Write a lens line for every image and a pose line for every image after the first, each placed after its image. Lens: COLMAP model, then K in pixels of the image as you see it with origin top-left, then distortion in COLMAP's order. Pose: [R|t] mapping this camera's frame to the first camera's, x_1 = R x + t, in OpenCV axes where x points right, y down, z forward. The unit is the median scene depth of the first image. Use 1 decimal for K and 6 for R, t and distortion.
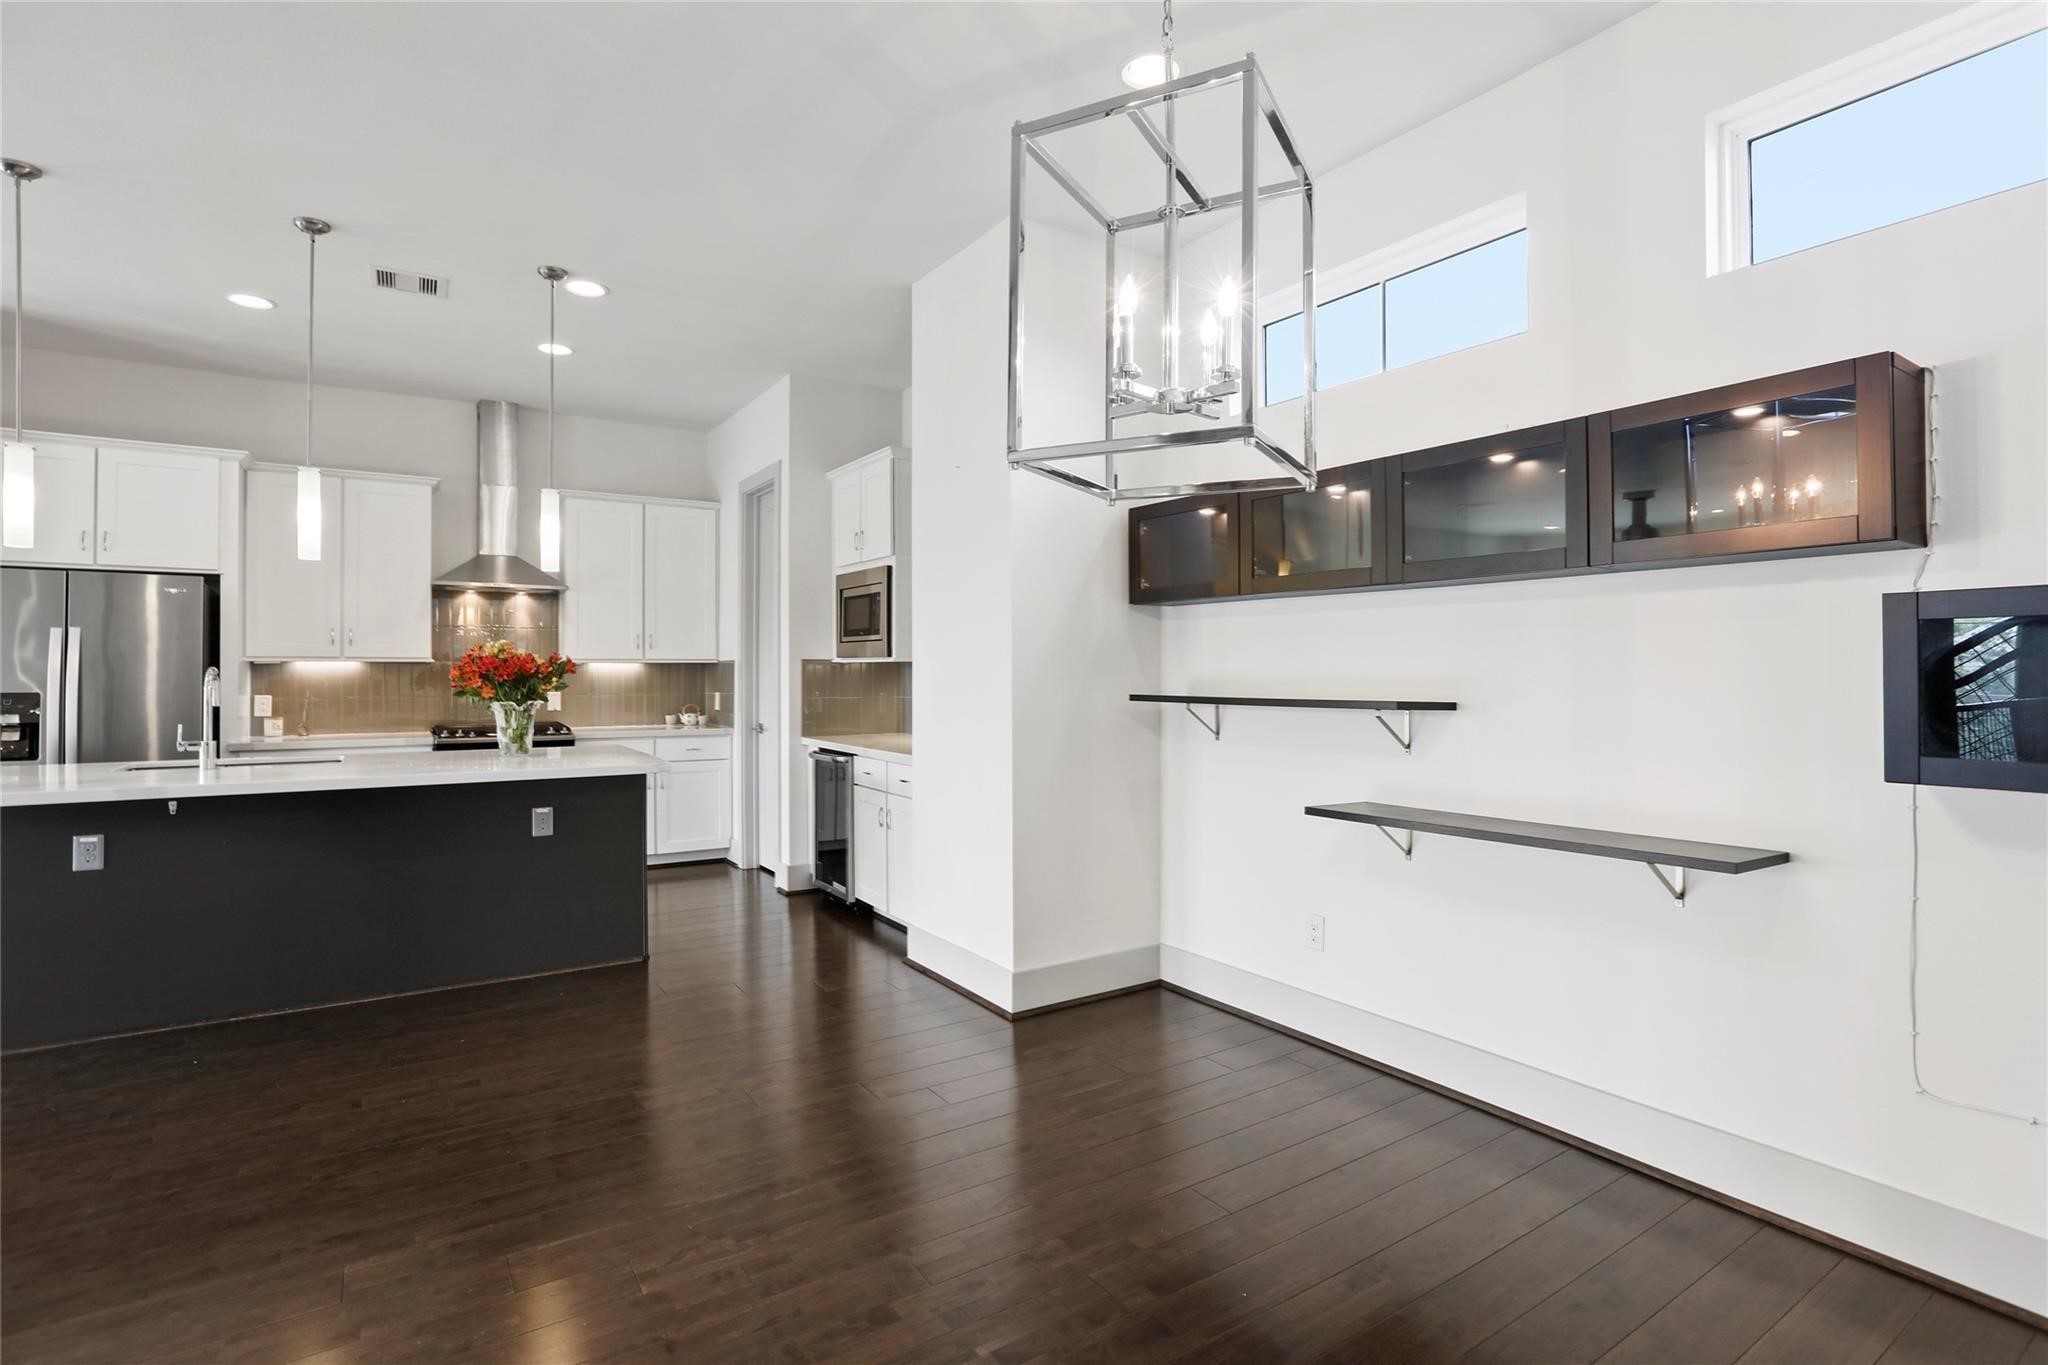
lens RADIAL K [[992.9, 0, 998.4], [0, 992.9, 659.3], [0, 0, 1]] dist [-0.027487, 0.013129]
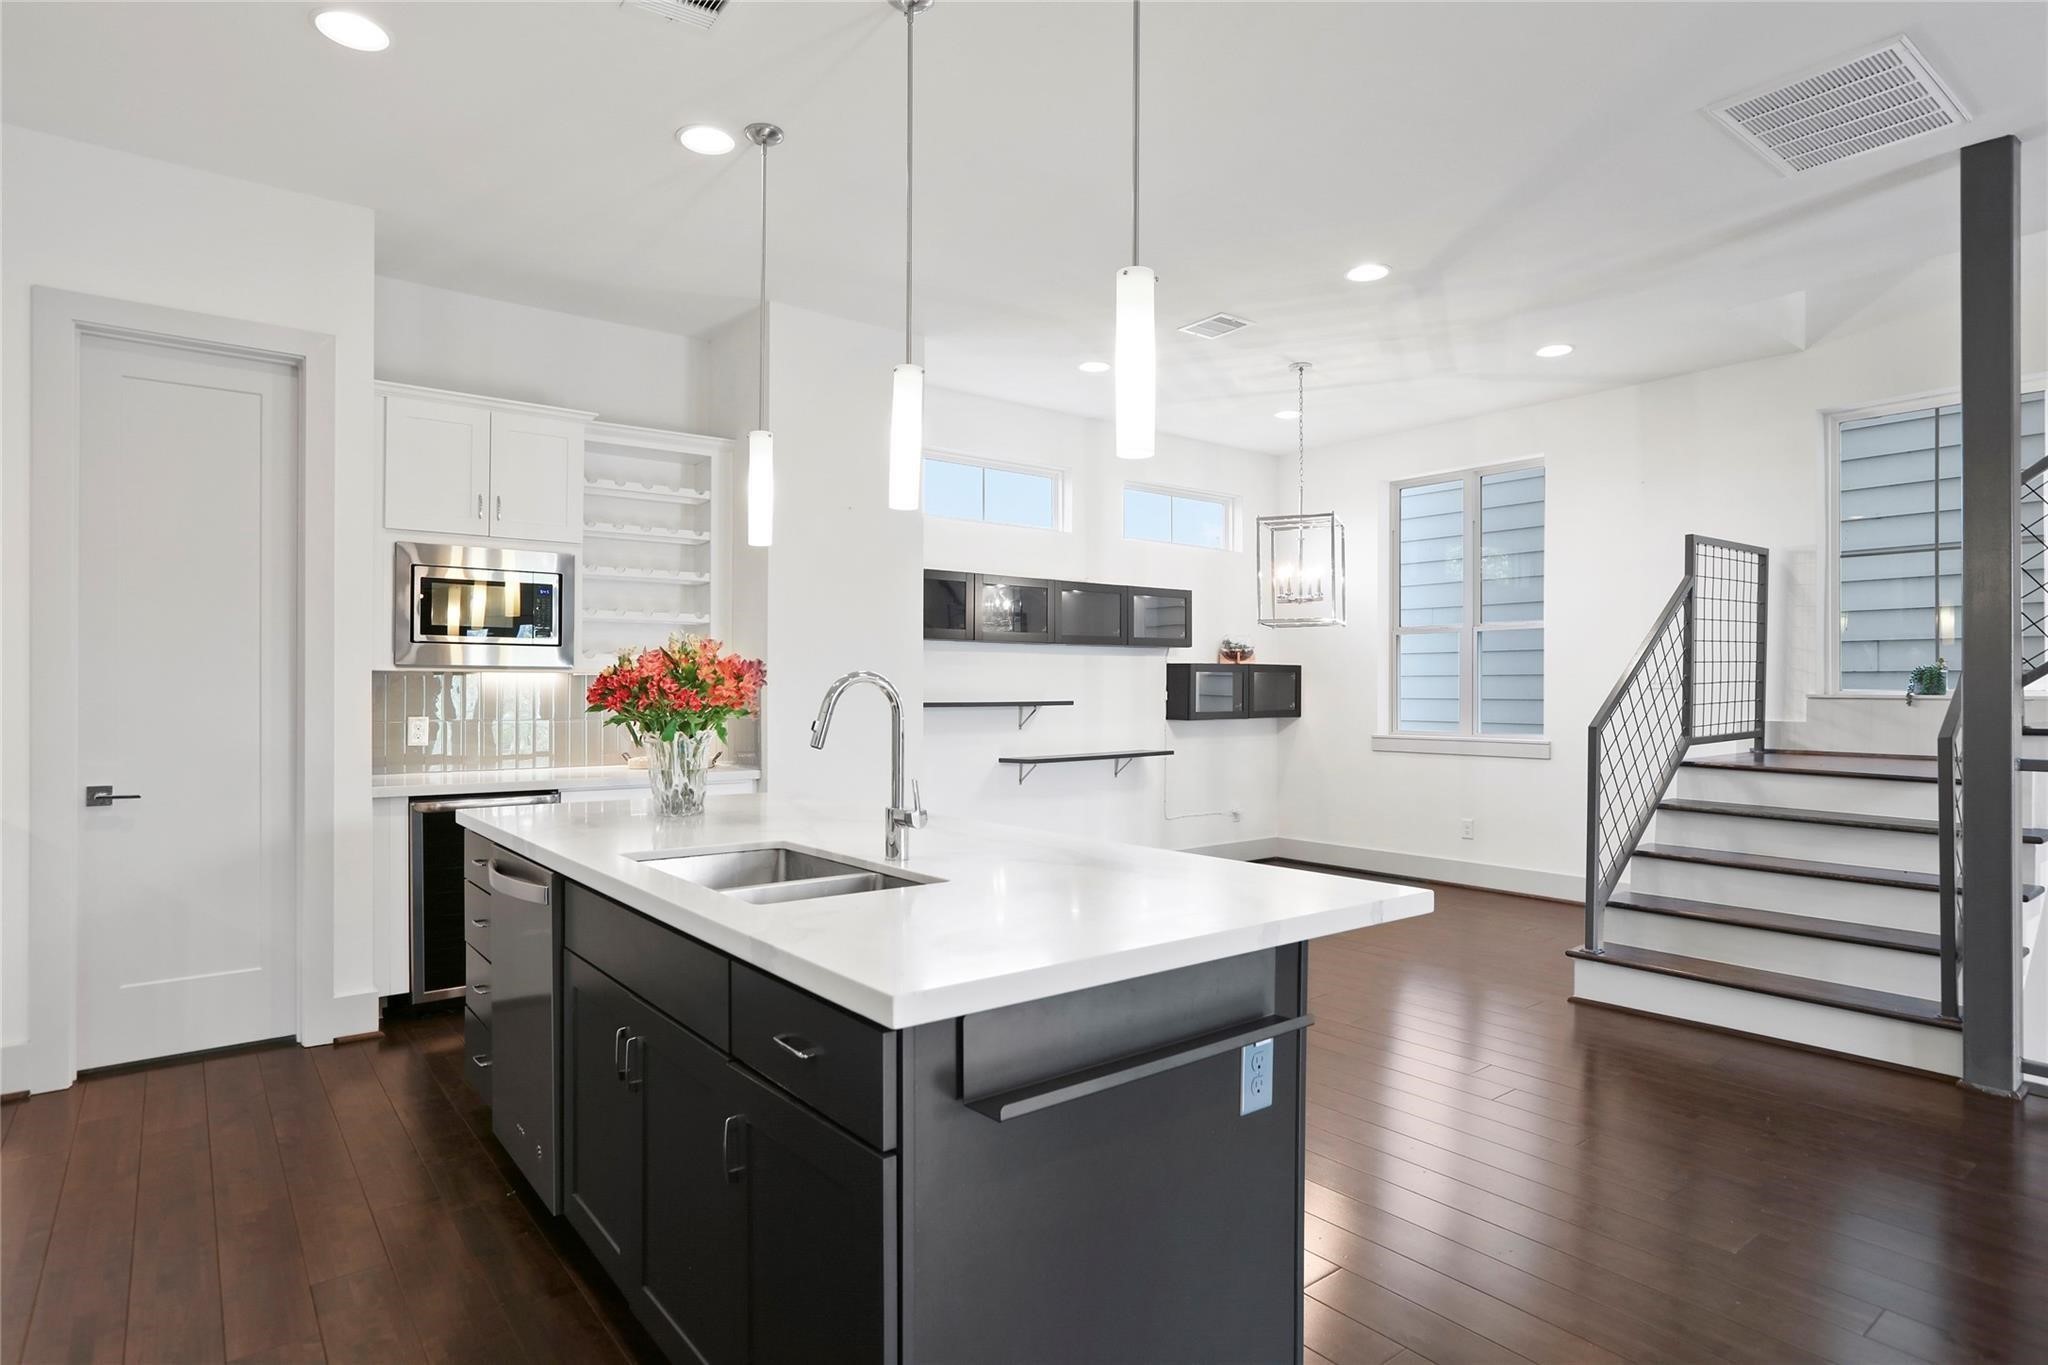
lens RADIAL K [[1103.6, 0, 1036.6], [0, 1103.6, 671.1], [0, 0, 1]] dist [-0.036678, 0.012488]
pose [[-0.109057, 0.019005, 0.993854, -1.109788], [-0.010838, 0.999735, -0.020306, 0.016004], [-0.993976, -0.012986, -0.108822, 0.771472]]
